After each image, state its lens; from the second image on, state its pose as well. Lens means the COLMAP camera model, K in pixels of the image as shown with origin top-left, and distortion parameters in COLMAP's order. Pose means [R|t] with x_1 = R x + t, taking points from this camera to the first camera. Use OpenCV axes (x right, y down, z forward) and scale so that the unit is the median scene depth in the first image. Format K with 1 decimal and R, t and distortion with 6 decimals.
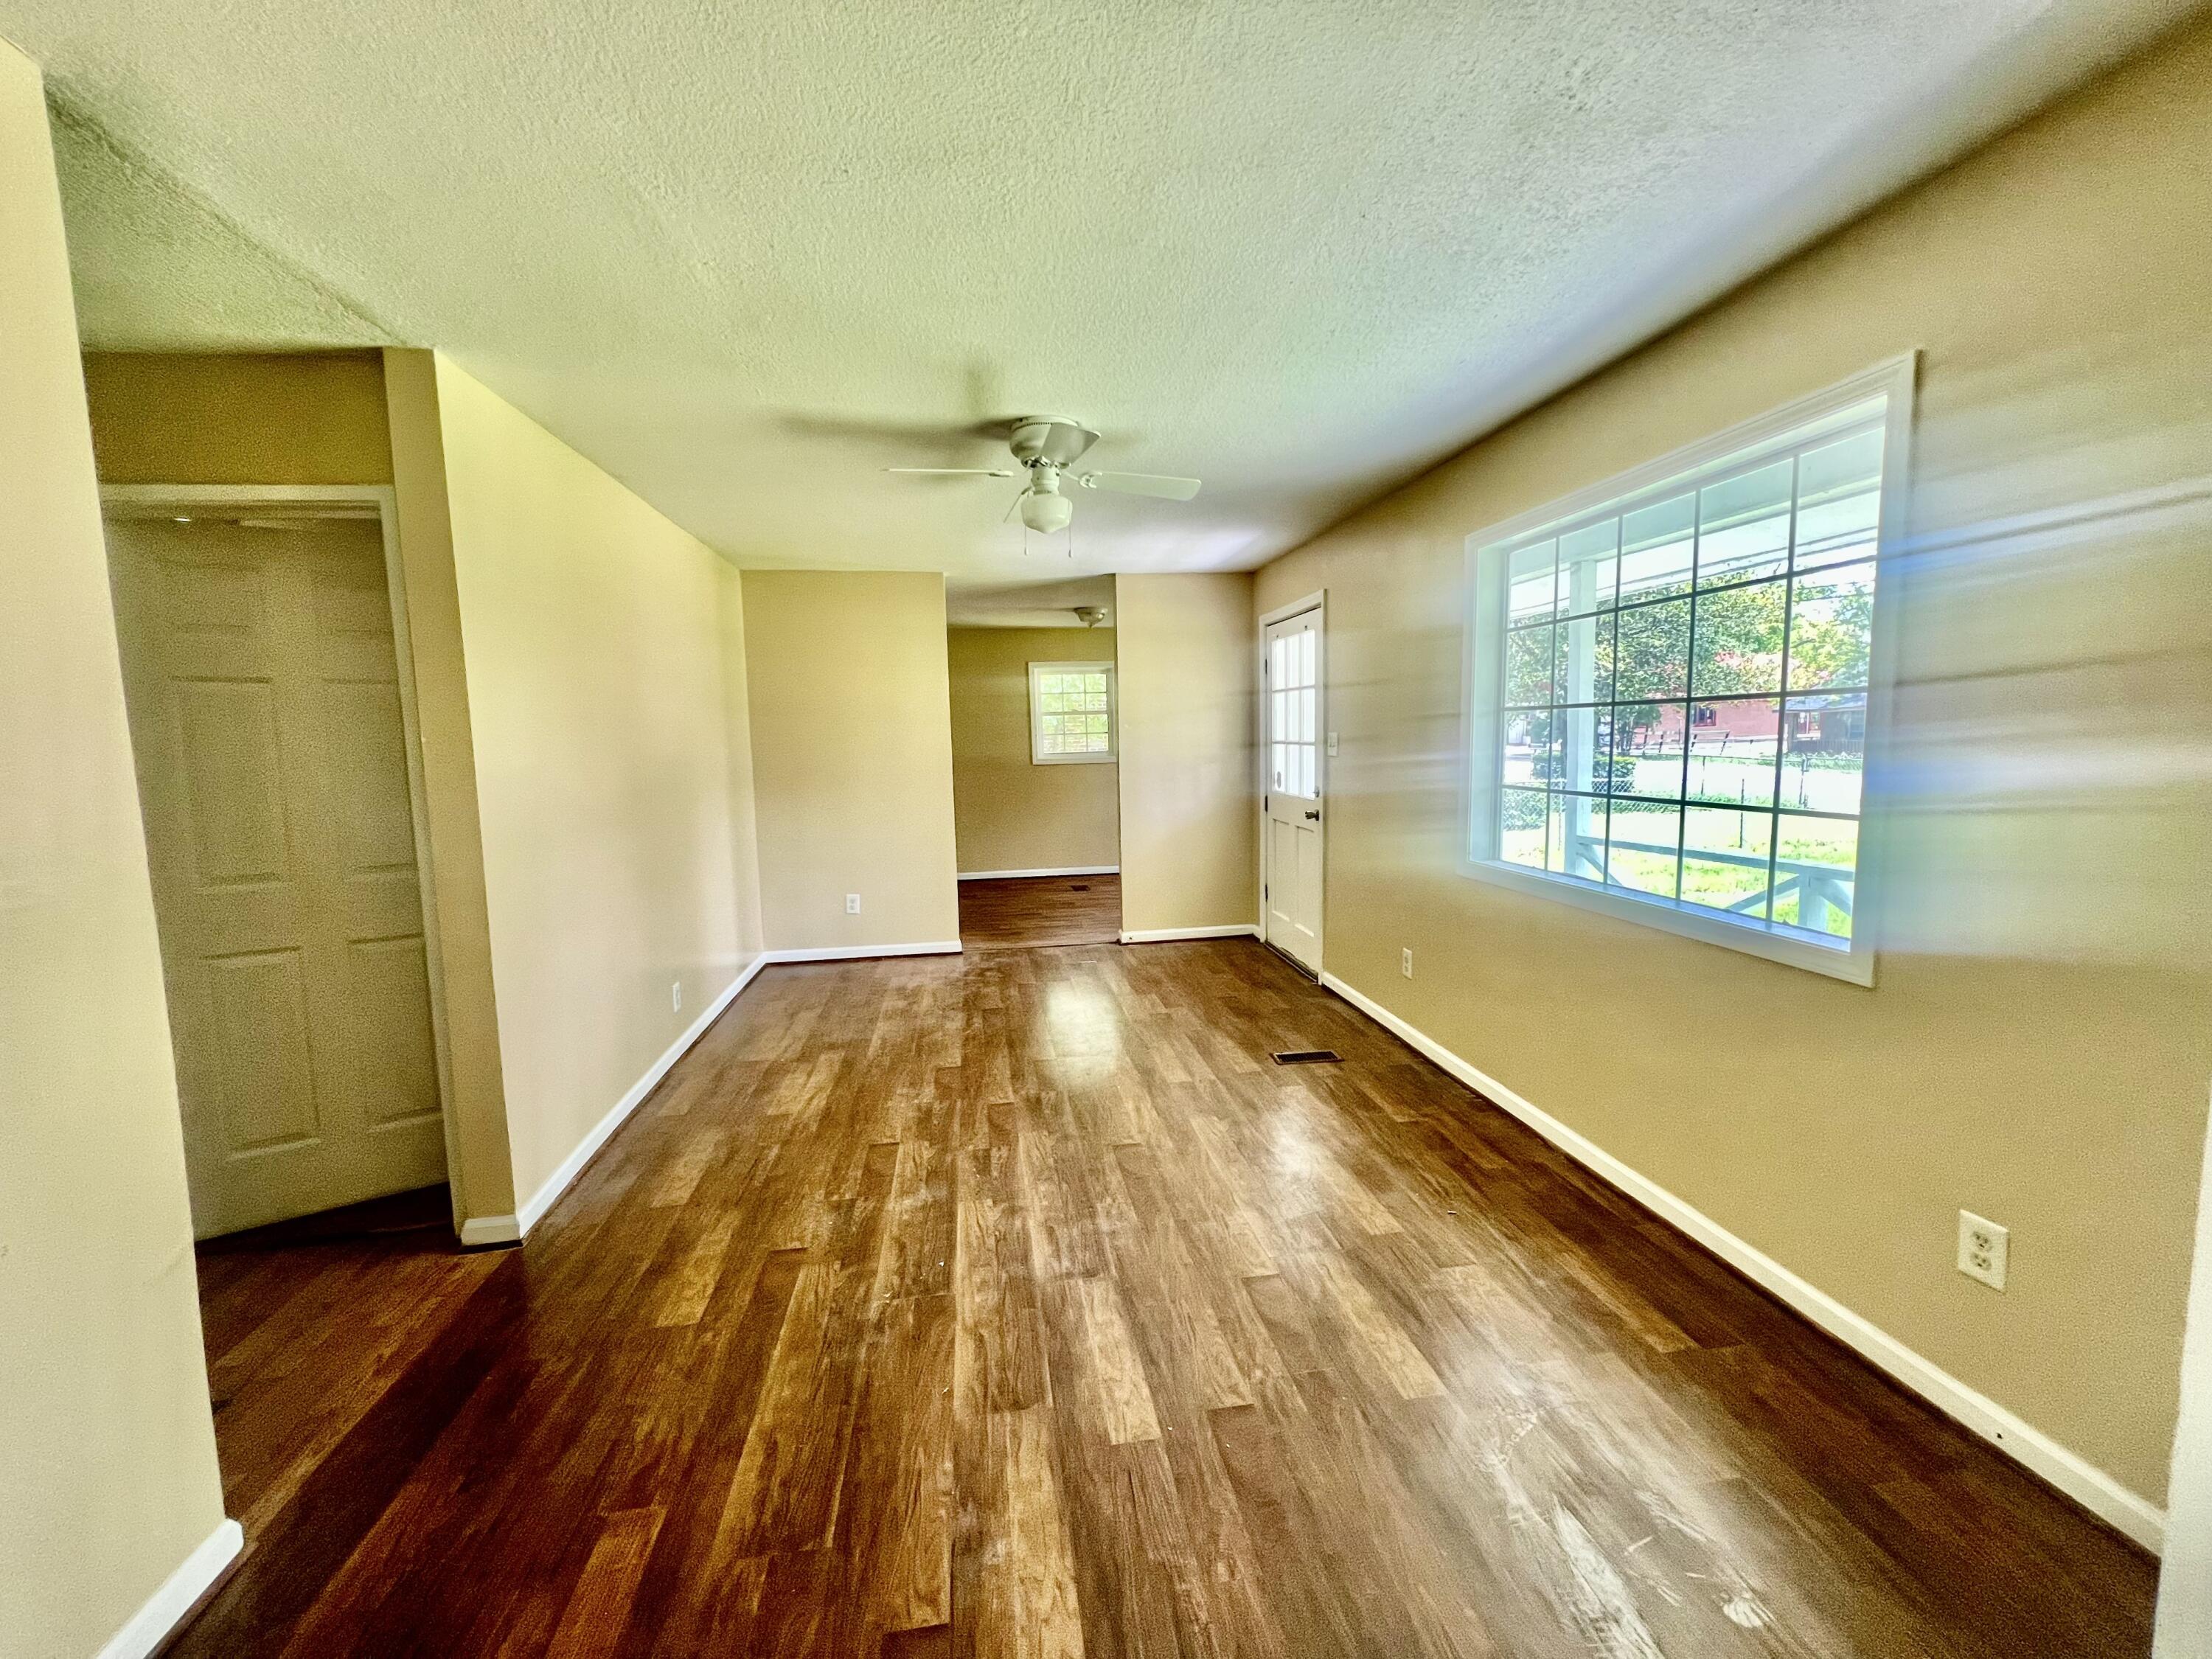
lens RADIAL K [[889.6, 0, 1110.0], [0, 889.6, 824.7], [0, 0, 1]] dist [-0.001230, 0.000065]
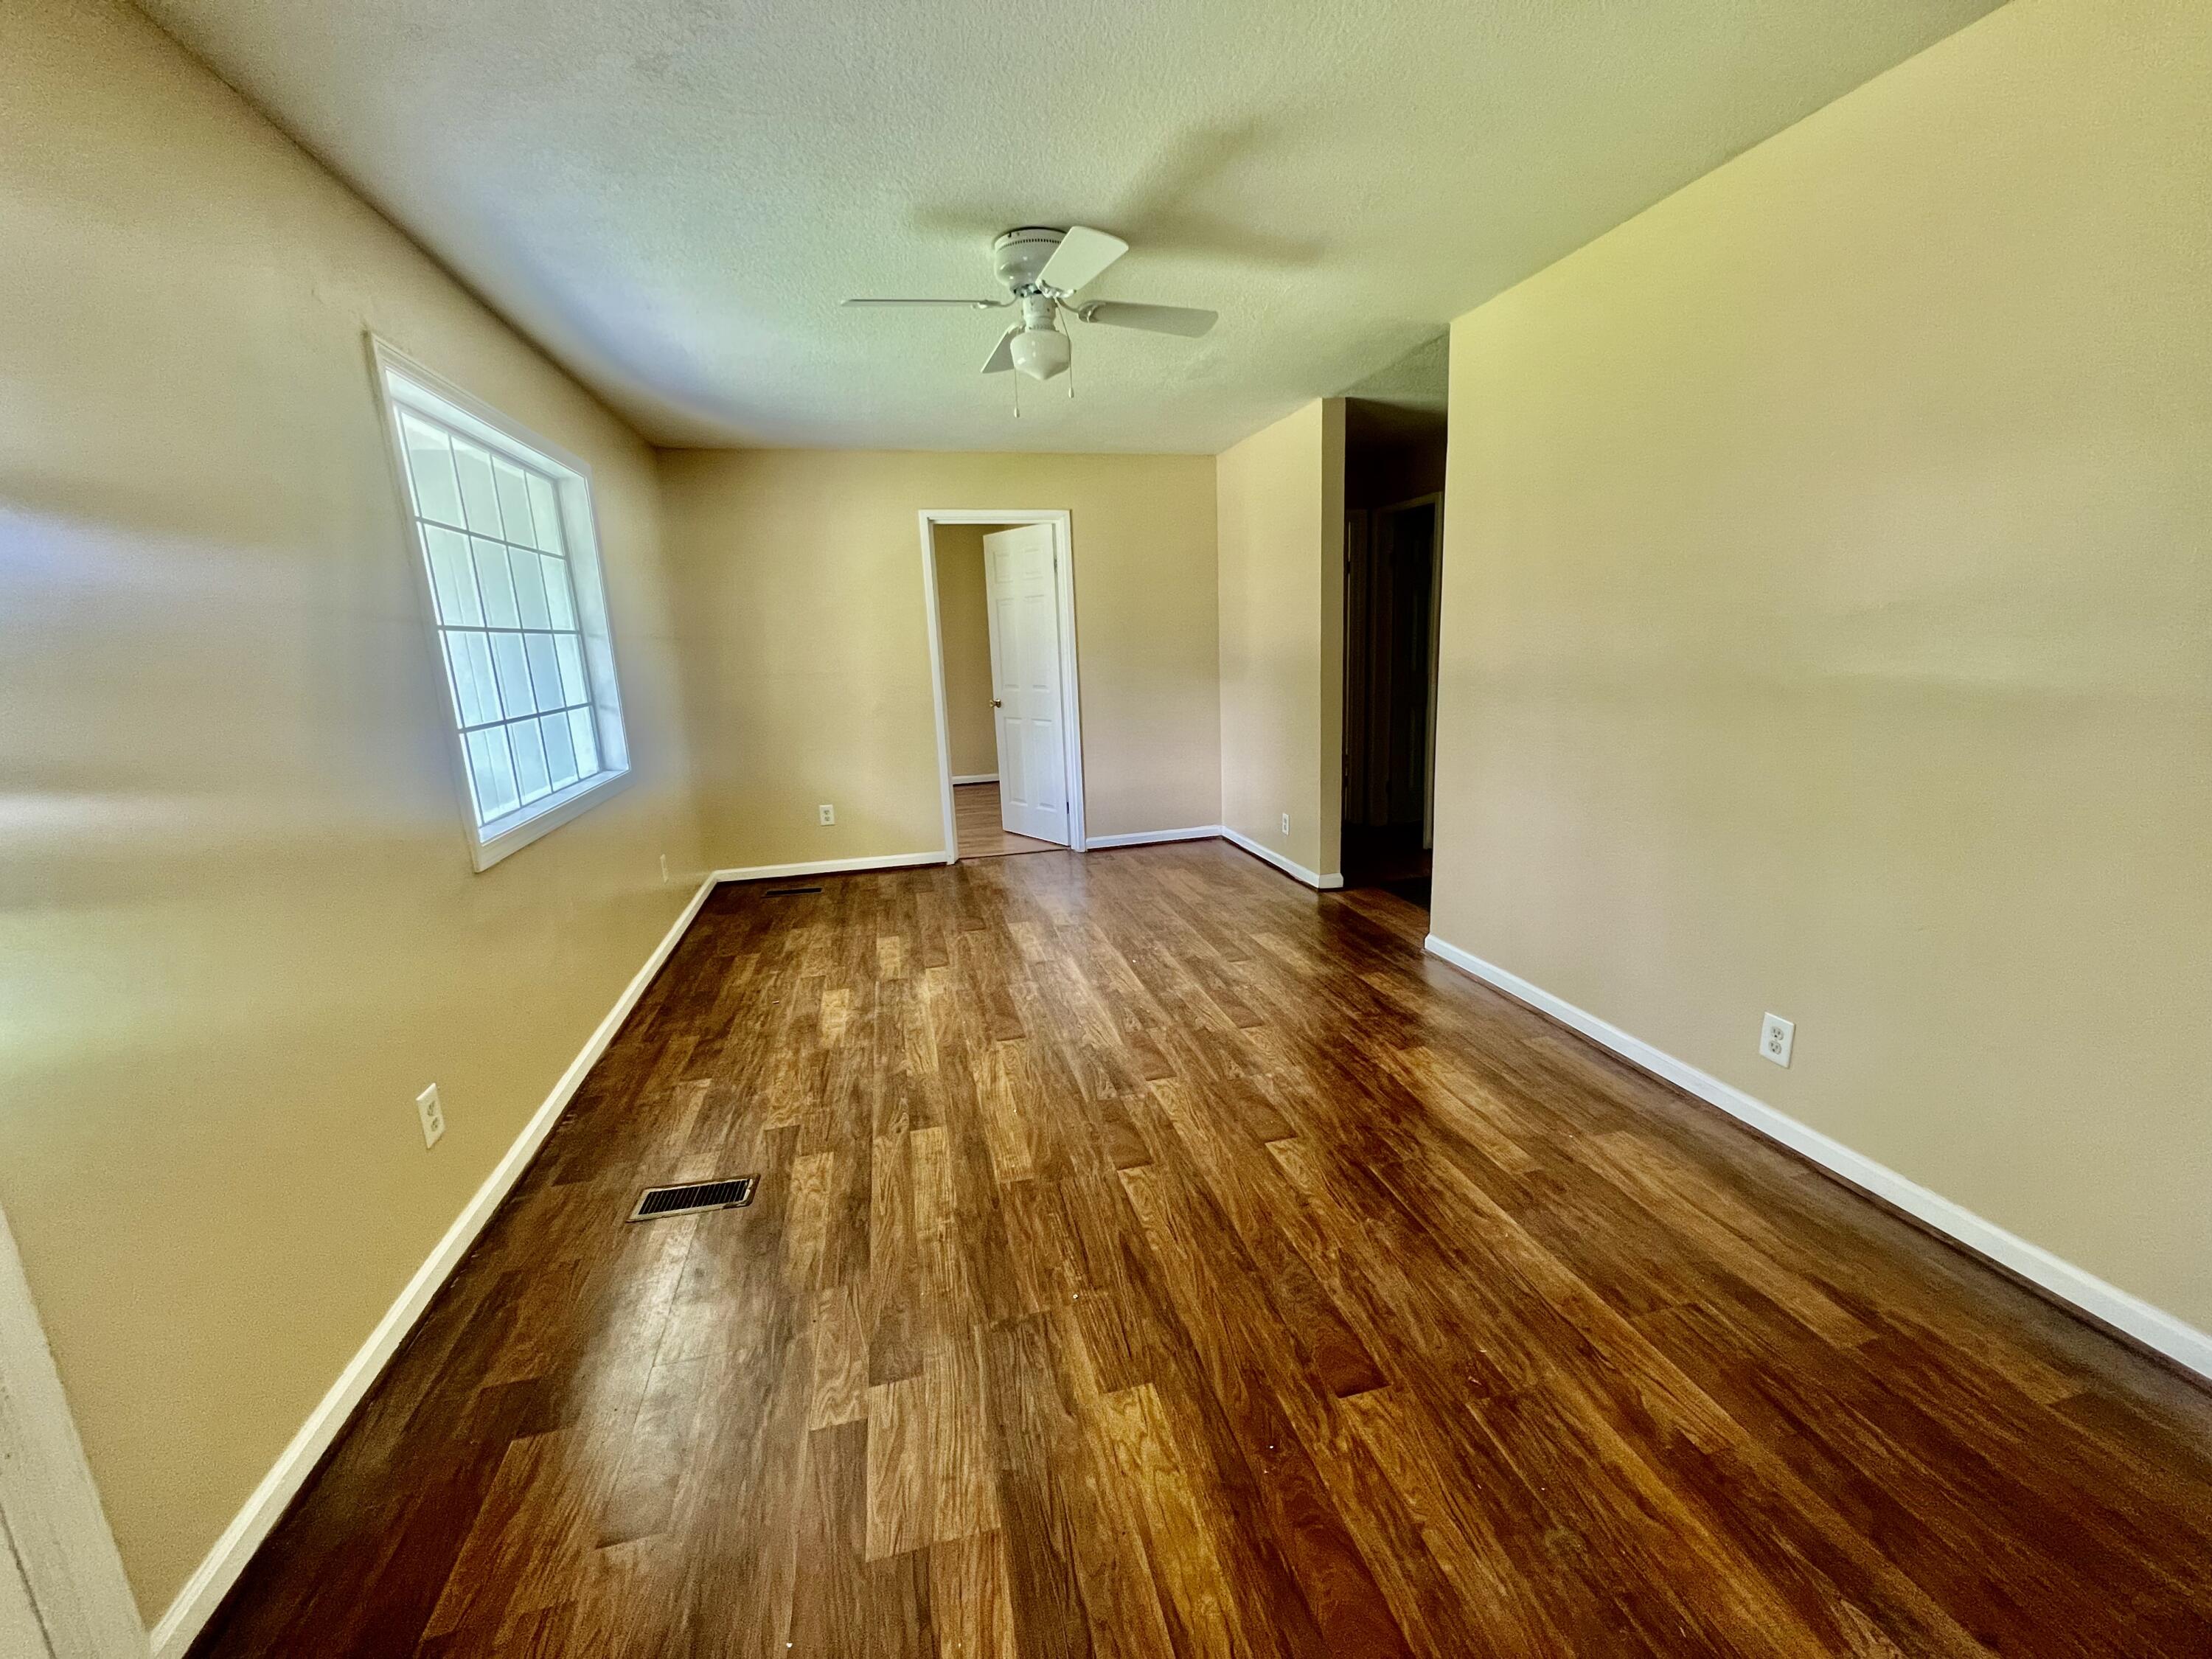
lens RADIAL K [[889.6, 0, 1097.9], [0, 889.6, 835.6], [0, 0, 1]] dist [-0.001230, 0.000065]
pose [[-0.995182, 0.078884, -0.058226, -0.036426], [0.056495, 0.946733, 0.317025, -0.165148], [0.080133, 0.312208, -0.946628, 1.778432]]
